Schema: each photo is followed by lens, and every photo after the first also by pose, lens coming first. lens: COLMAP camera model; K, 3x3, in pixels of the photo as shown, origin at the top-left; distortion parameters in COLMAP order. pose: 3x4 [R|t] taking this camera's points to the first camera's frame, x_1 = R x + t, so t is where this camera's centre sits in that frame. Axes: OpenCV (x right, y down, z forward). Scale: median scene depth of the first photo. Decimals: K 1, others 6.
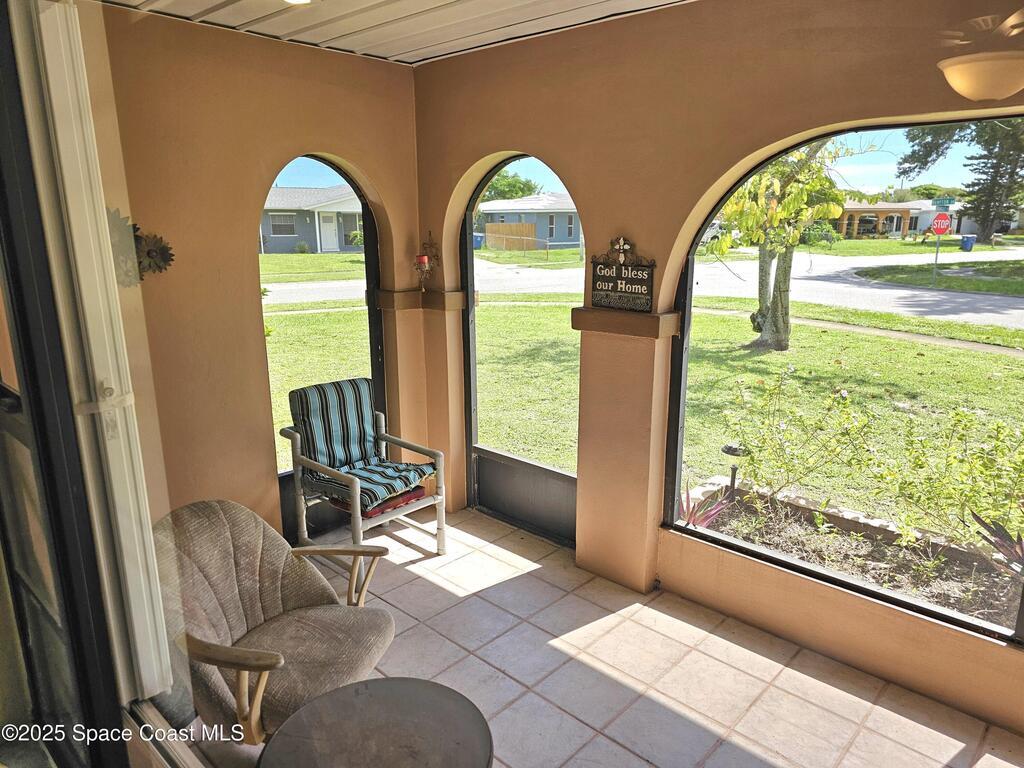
lens RADIAL K [[694.0, 0, 512.6], [0, 694.0, 392.5], [0, 0, 1]] dist [0.087634, -0.076498]
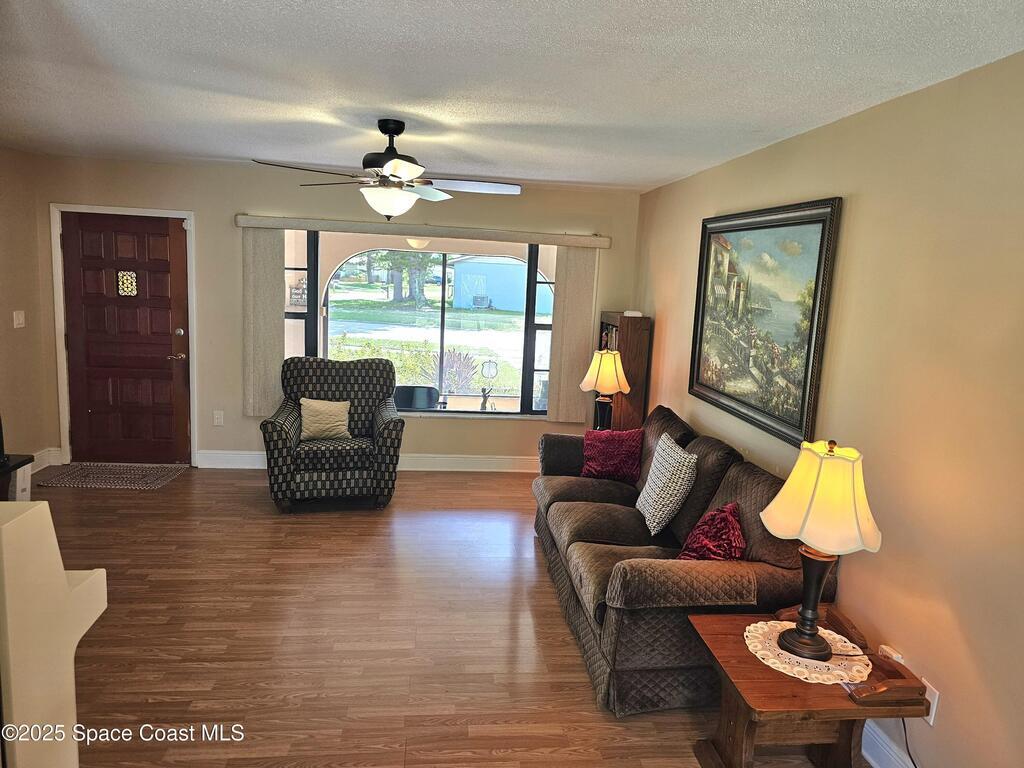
lens RADIAL K [[692.6, 0, 512.0], [0, 692.6, 384.0], [0, 0, 1]] dist [0.052417, -0.003243]
pose [[0.661695, -0.085913, 0.744834, -1.193661], [0.134629, 0.990882, -0.005308, 0.264166], [-0.737587, 0.103789, 0.667228, -1.163493]]
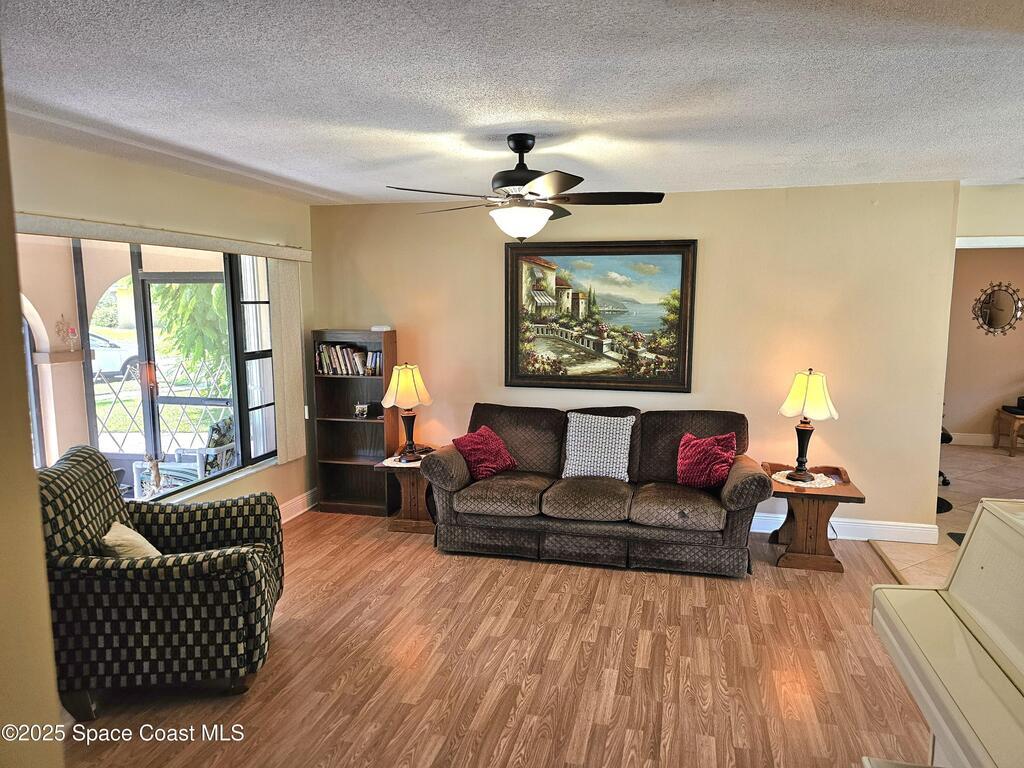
lens RADIAL K [[694.0, 0, 512.6], [0, 694.0, 392.5], [0, 0, 1]] dist [0.087634, -0.076498]
pose [[-0.484644, -0.115412, 0.867064, -1.385342], [0.216272, 0.944670, 0.246626, -0.059258], [-0.847553, 0.307048, -0.432868, 0.161075]]
